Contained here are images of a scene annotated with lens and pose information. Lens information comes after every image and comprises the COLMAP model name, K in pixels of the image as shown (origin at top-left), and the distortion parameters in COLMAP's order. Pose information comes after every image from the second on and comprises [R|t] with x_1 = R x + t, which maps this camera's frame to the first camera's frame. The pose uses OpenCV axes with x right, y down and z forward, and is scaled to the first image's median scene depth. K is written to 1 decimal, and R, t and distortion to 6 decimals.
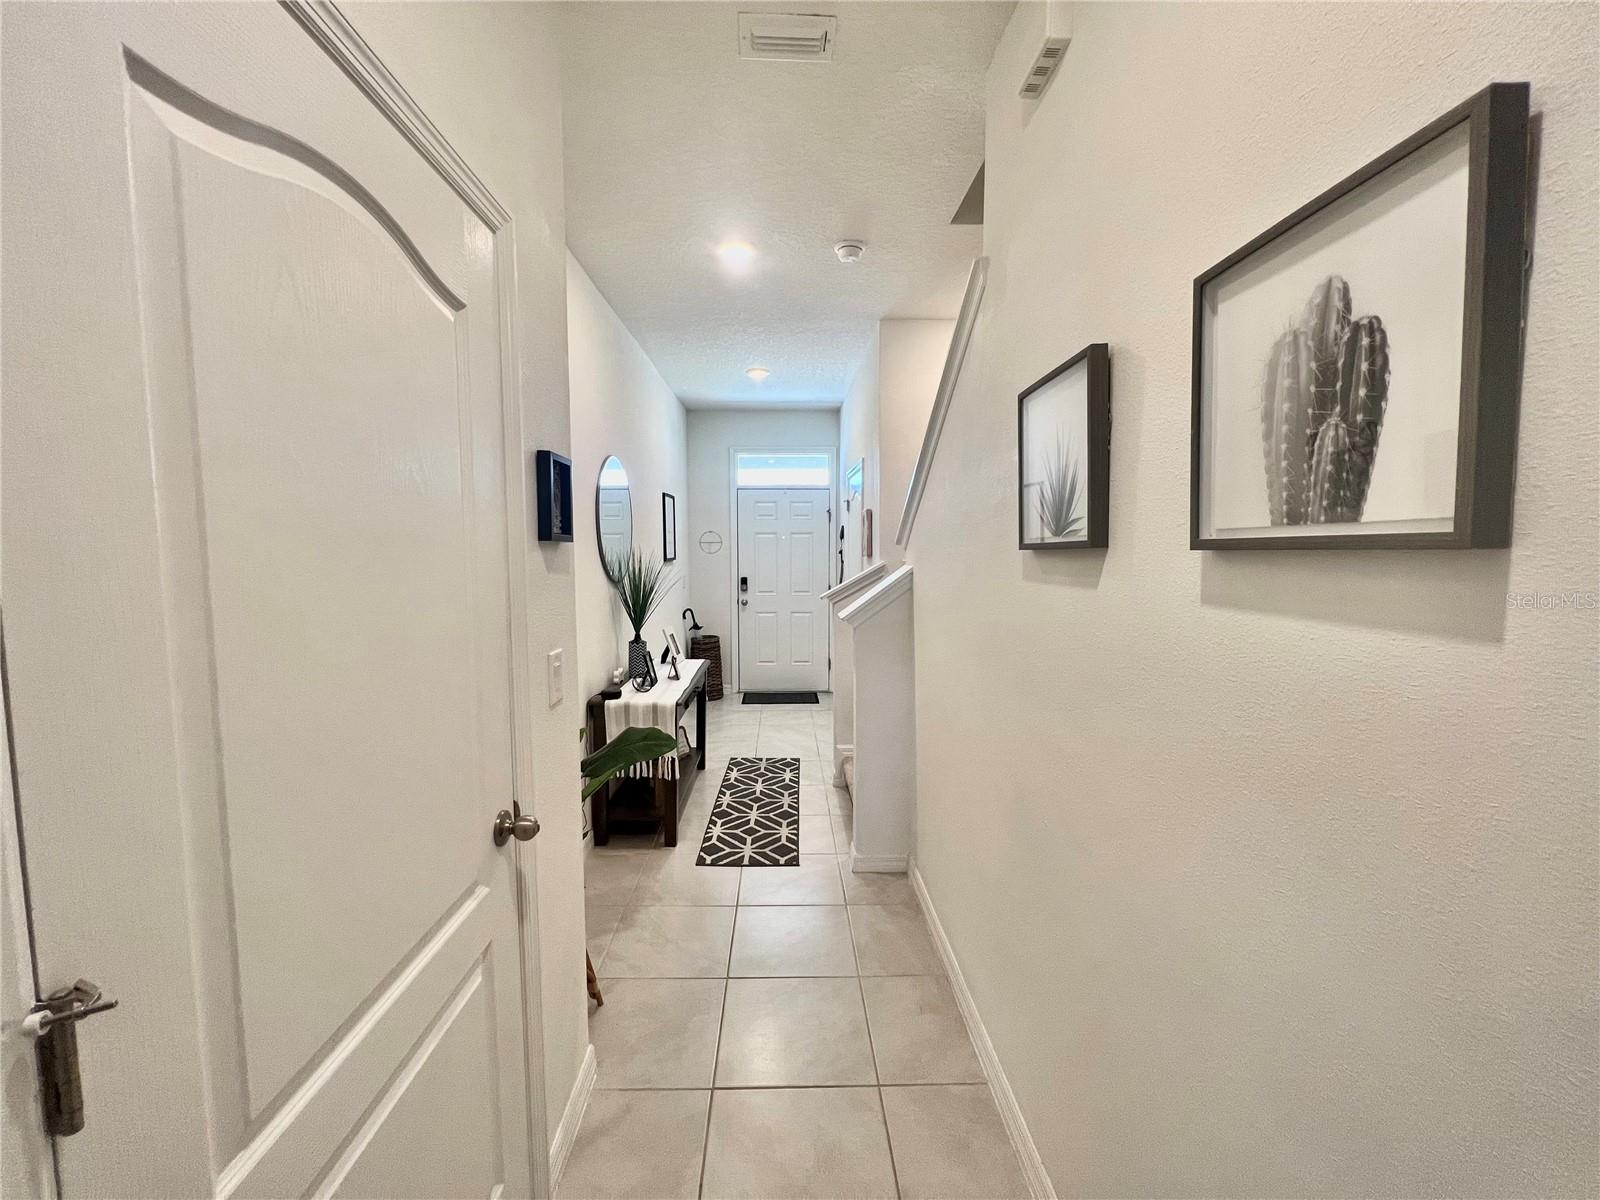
lens RADIAL K [[637.3, 0, 800.0], [0, 637.3, 600.0], [0, 0, 1]] dist [-0.000630, -0.000267]
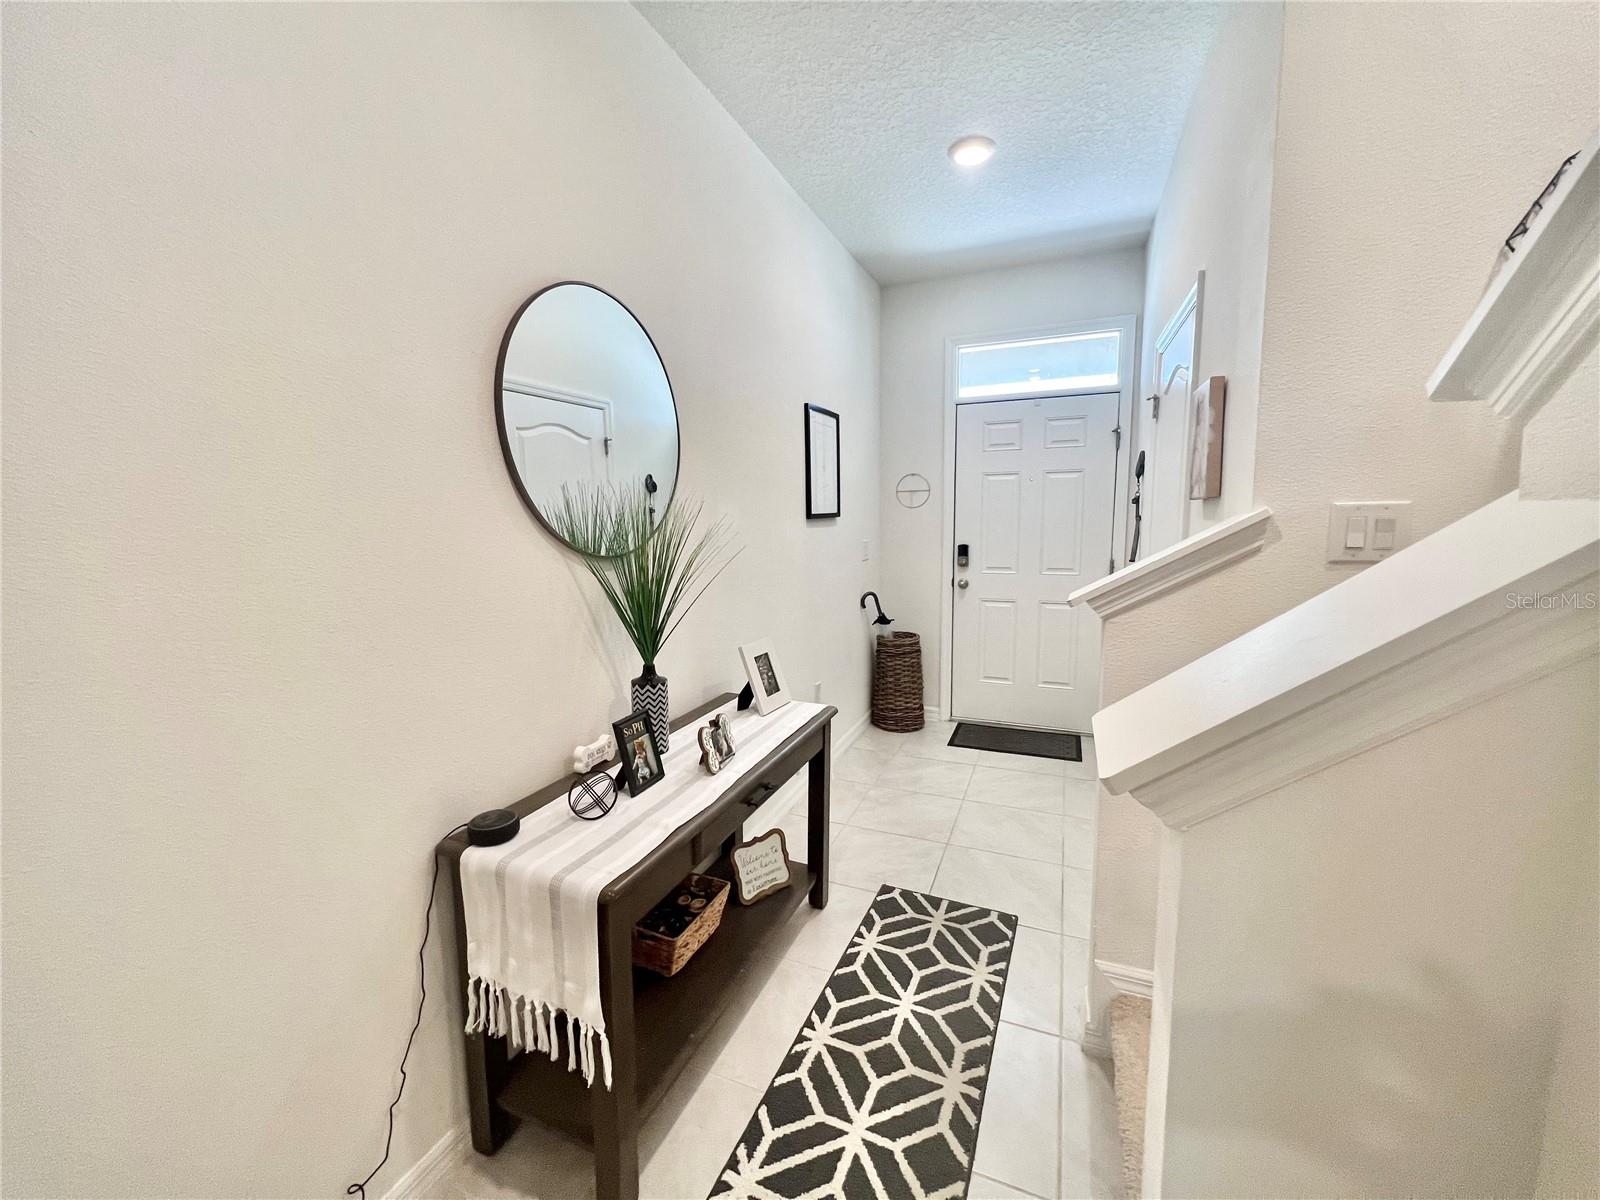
lens RADIAL K [[637.3, 0, 800.0], [0, 637.3, 600.0], [0, 0, 1]] dist [-0.000630, -0.000267]
pose [[0.911914, 0.043073, -0.408115, 0.036153], [-0.020181, 0.997980, 0.060236, -0.021972], [0.409885, -0.046694, 0.910941, 0.492186]]
